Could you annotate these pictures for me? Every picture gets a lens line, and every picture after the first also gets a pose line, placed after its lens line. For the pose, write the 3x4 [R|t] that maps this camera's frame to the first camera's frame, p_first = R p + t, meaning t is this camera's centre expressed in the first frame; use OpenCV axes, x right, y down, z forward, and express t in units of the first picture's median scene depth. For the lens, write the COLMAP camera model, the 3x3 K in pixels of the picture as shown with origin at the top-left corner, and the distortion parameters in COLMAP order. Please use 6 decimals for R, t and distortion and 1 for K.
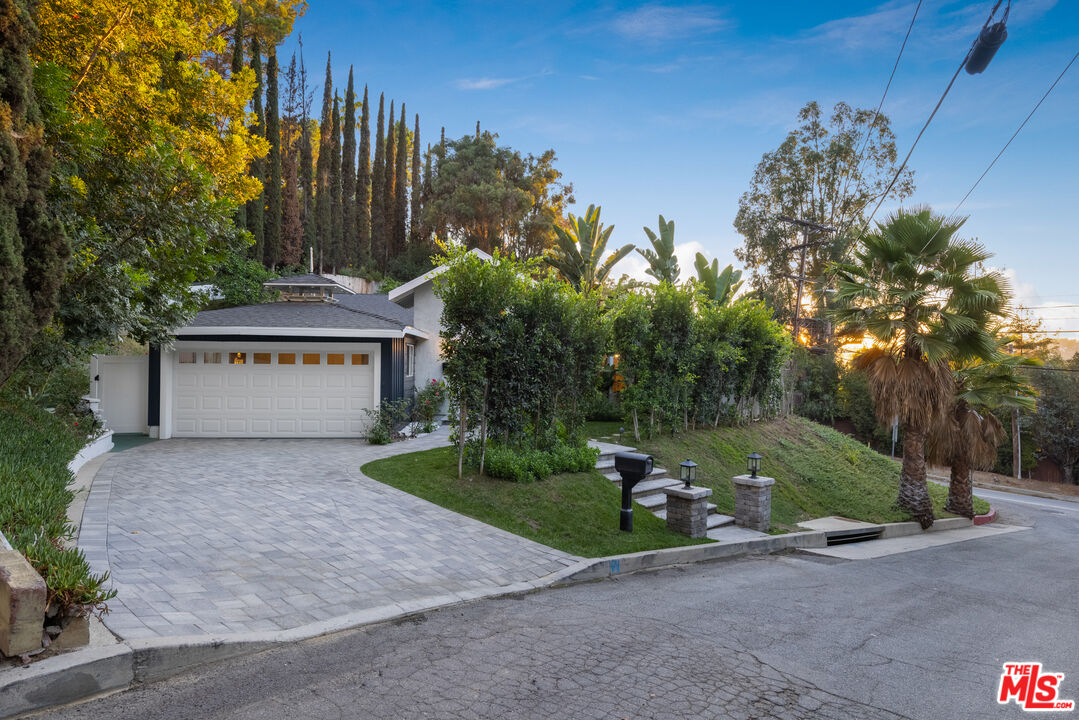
lens RADIAL K [[612.6, 0, 539.5], [0, 612.6, 360.0], [0, 0, 1]] dist [0.000175, 0.000206]
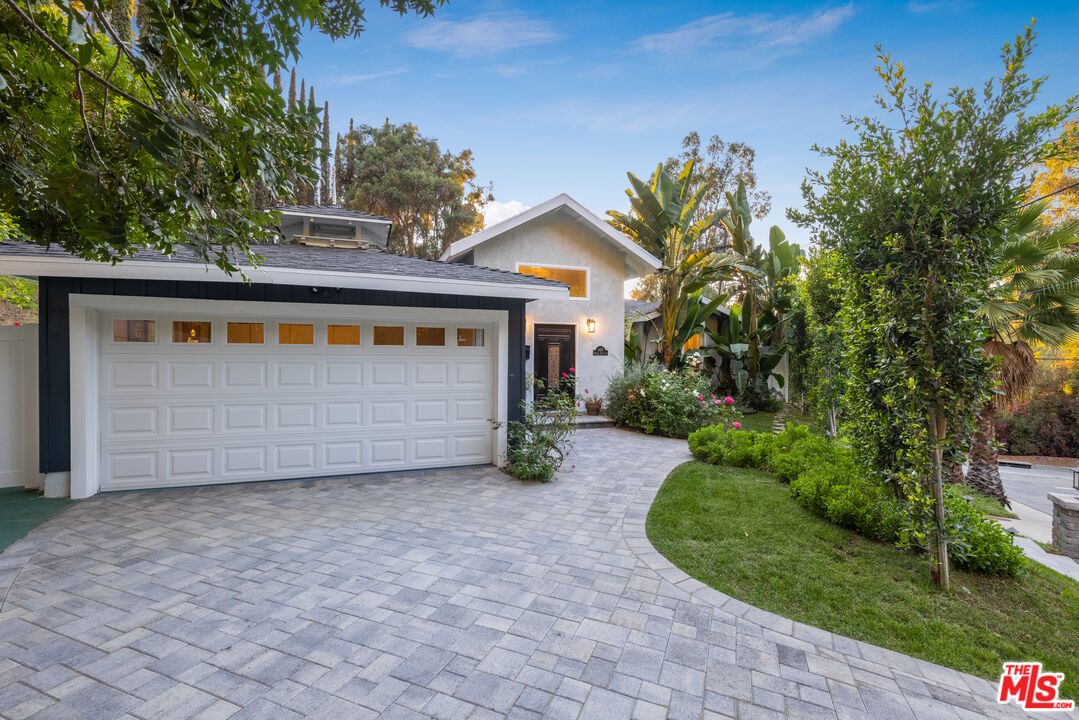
lens RADIAL K [[483.1, 0, 536.9], [0, 483.1, 361.7], [0, 0, 1]] dist [0.001846, 0.000197]
pose [[0.958142, -0.005771, 0.286235, -0.123799], [-0.001463, 0.999685, 0.025056, 0.003835], [-0.286289, -0.024426, 0.957832, 0.174942]]
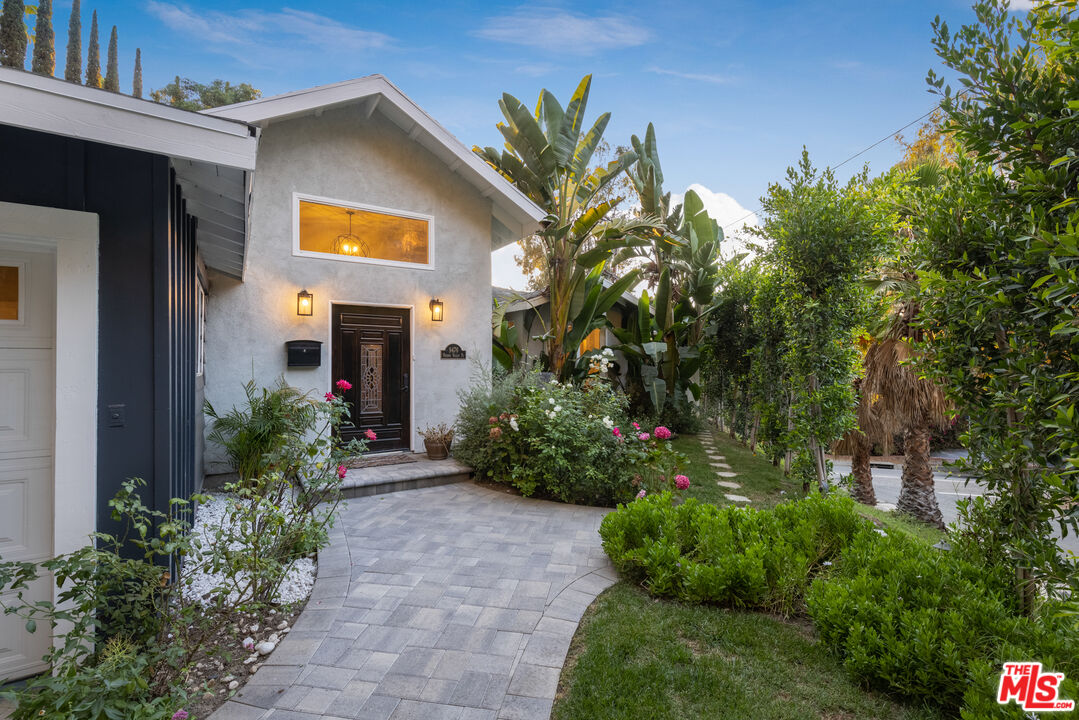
lens RADIAL K [[479.5, 0, 539.5], [0, 479.5, 360.0], [0, 0, 1]] dist [-0.001100, 0.000156]
pose [[0.870354, -0.004306, 0.492408, -0.069601], [0.005293, 0.999986, -0.000610, 0.007636], [-0.492398, 0.003137, 0.870364, 0.261916]]
